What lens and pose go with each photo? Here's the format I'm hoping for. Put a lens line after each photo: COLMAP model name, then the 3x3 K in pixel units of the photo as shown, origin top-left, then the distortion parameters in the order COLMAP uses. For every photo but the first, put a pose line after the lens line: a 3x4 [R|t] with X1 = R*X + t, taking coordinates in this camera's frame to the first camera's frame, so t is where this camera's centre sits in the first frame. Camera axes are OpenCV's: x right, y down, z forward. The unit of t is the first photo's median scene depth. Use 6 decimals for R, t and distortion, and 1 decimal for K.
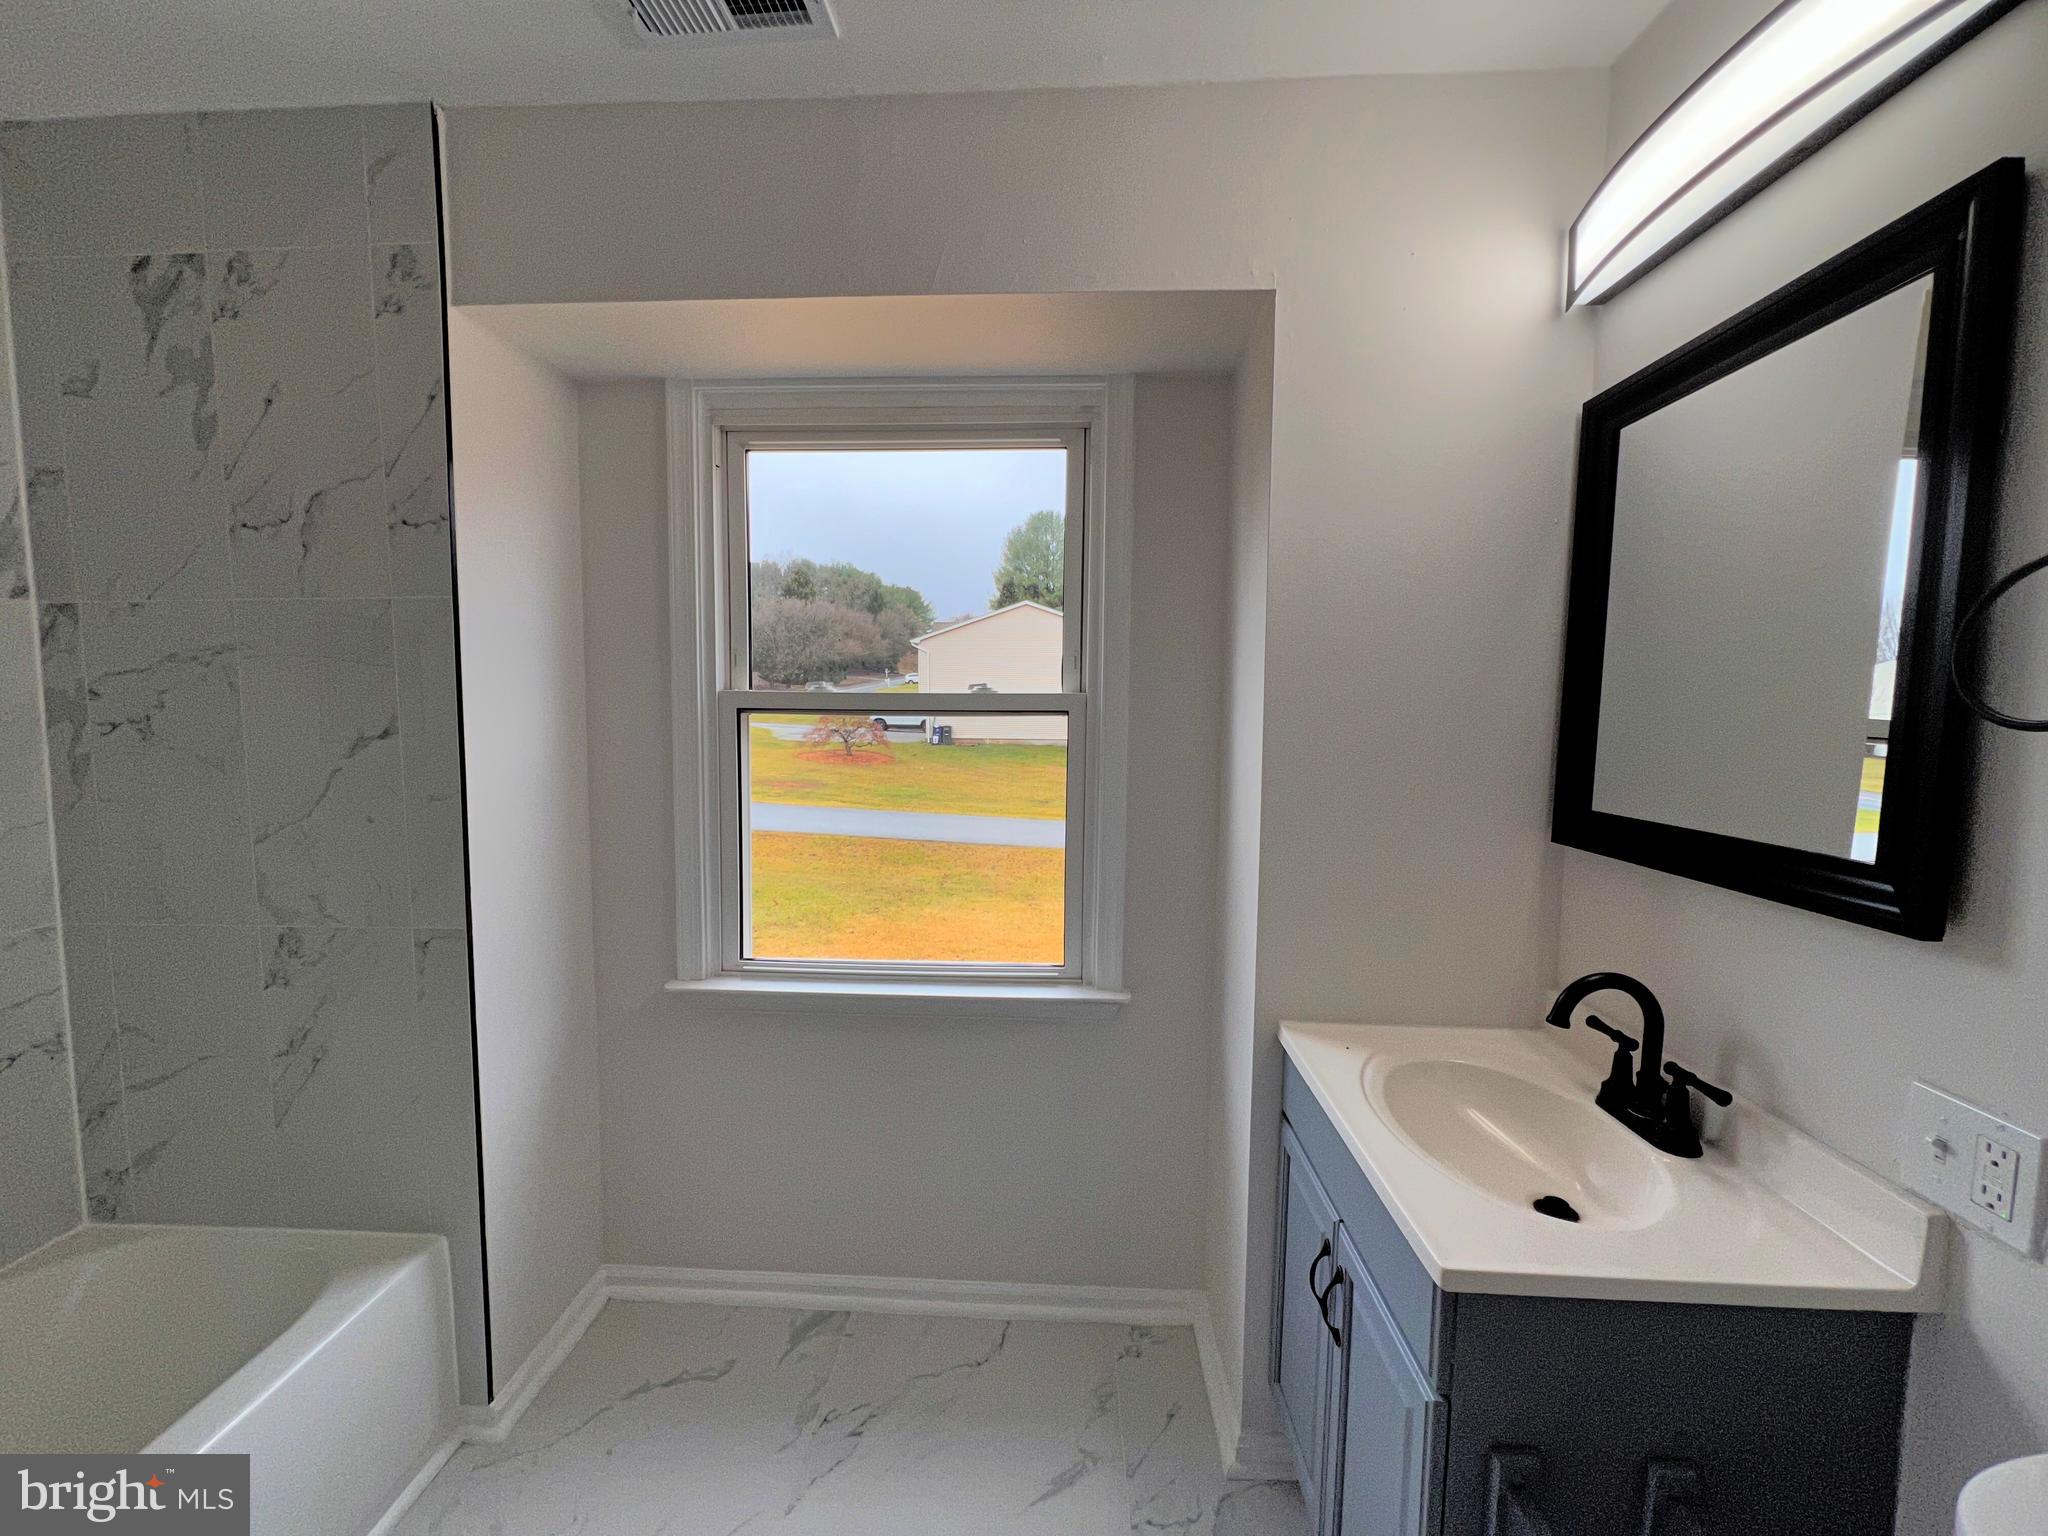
lens RADIAL K [[819.5, 0, 1006.4], [0, 819.5, 767.8], [0, 0, 1]] dist [0.001102, -0.000331]
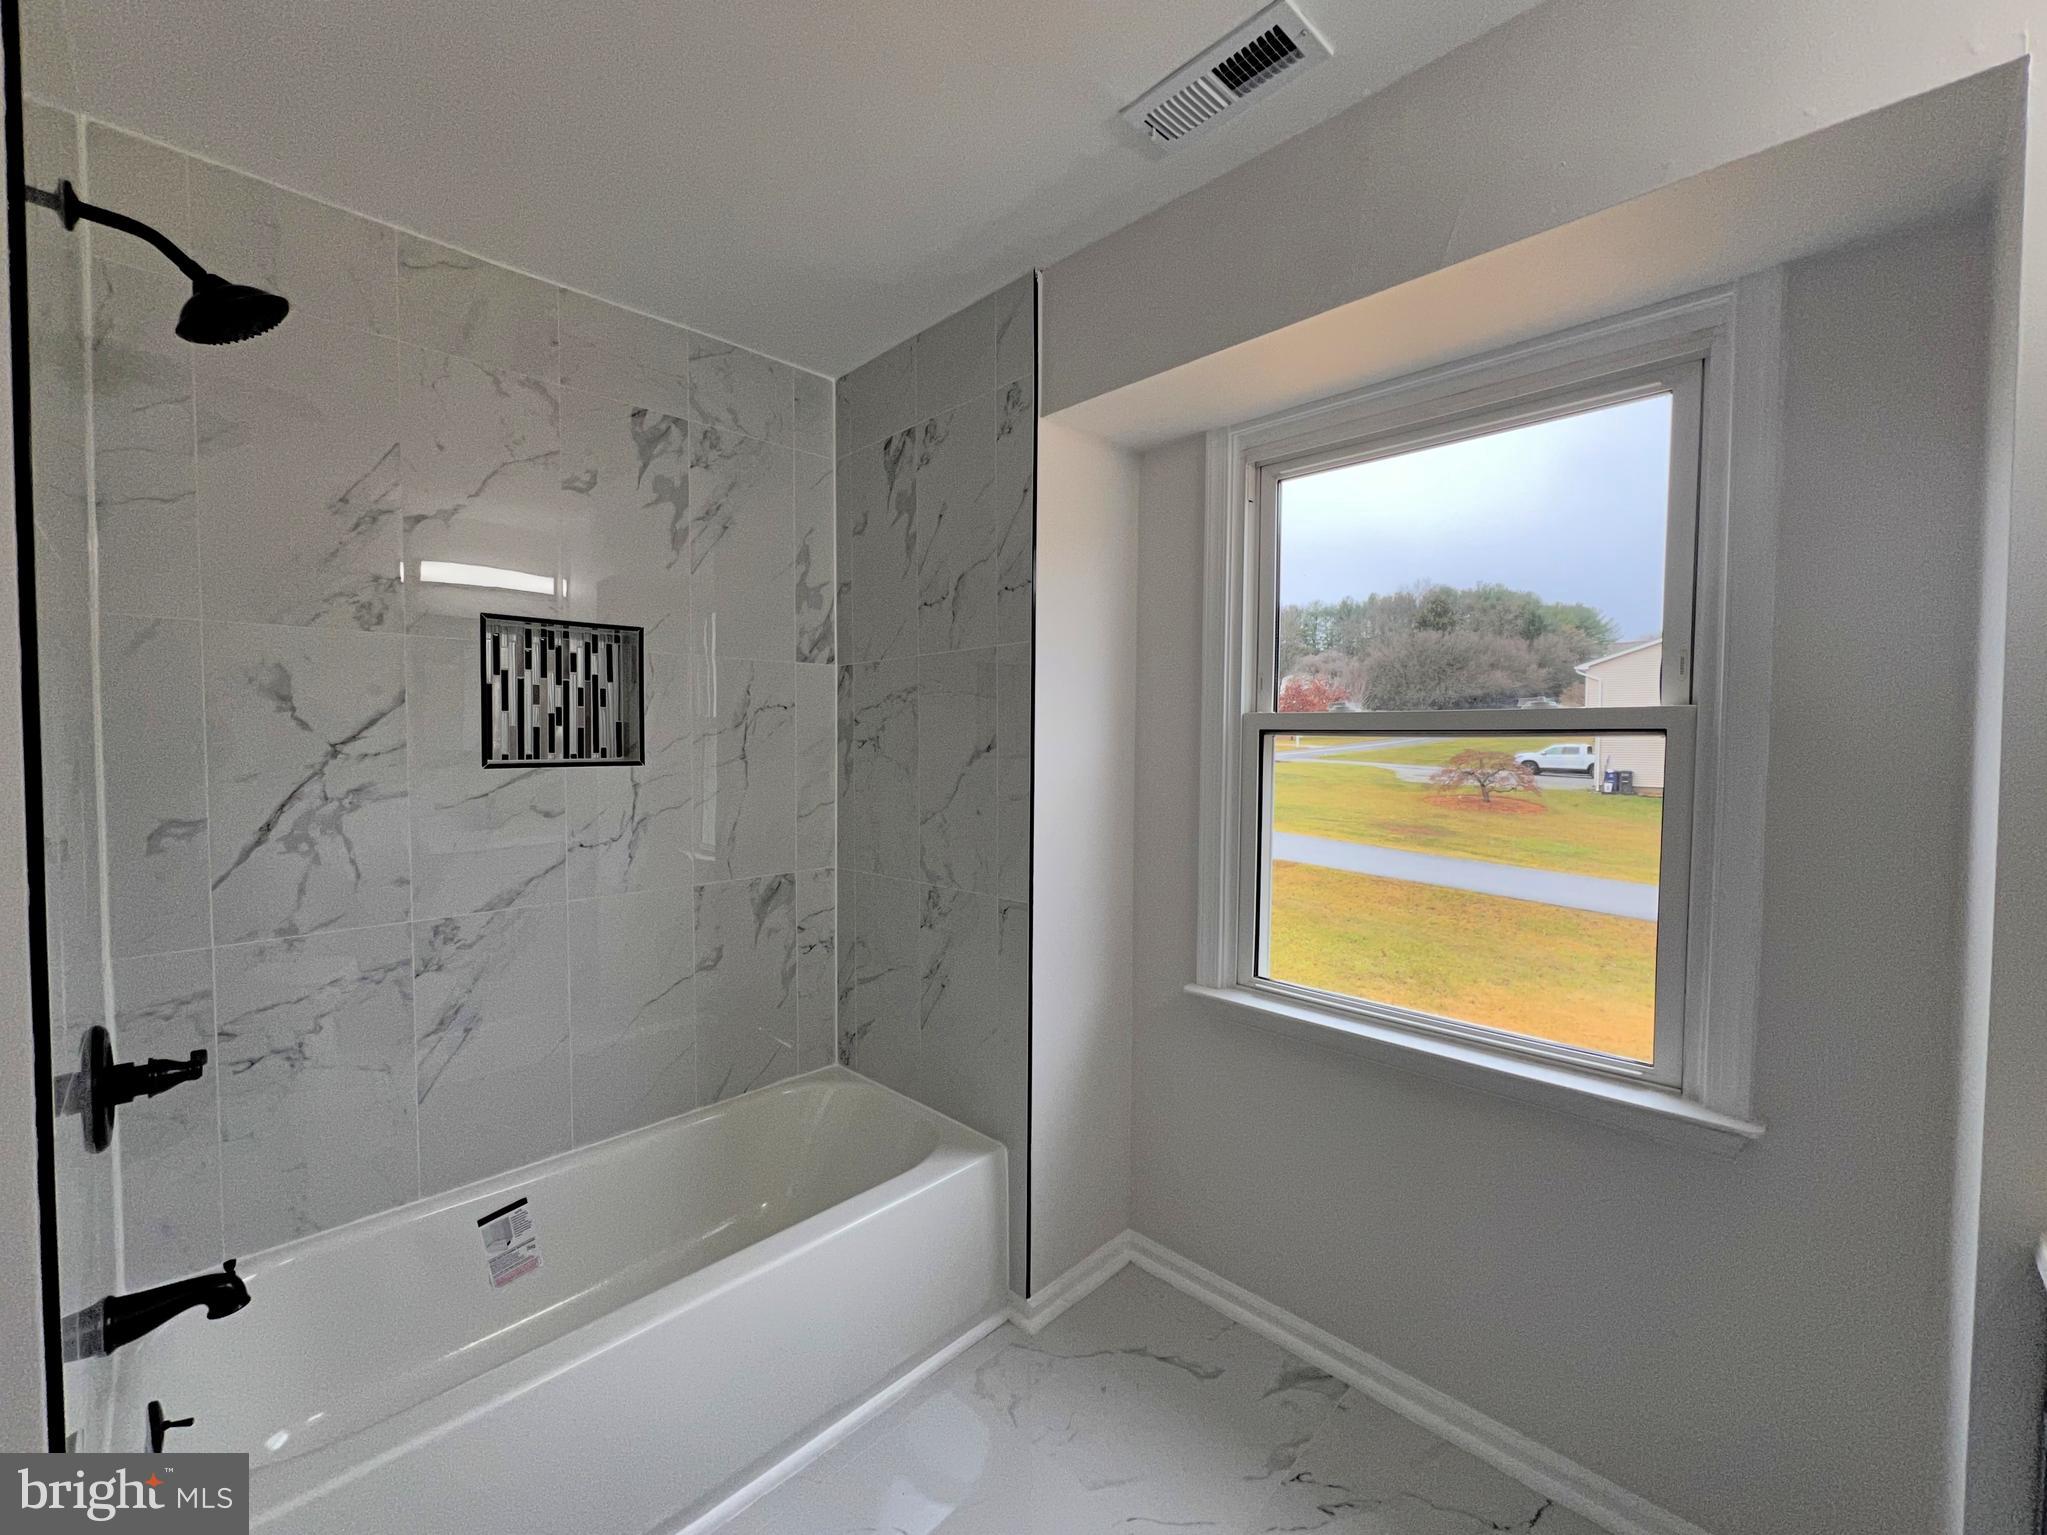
lens RADIAL K [[819.1, 0, 1004.3], [0, 819.1, 766.6], [0, 0, 1]] dist [0.001102, -0.000331]
pose [[0.747169, 0.022511, -0.664253, 0.125058], [-0.055114, 0.998083, -0.028169, 0.021733], [0.662345, 0.057657, 0.746977, 0.022084]]
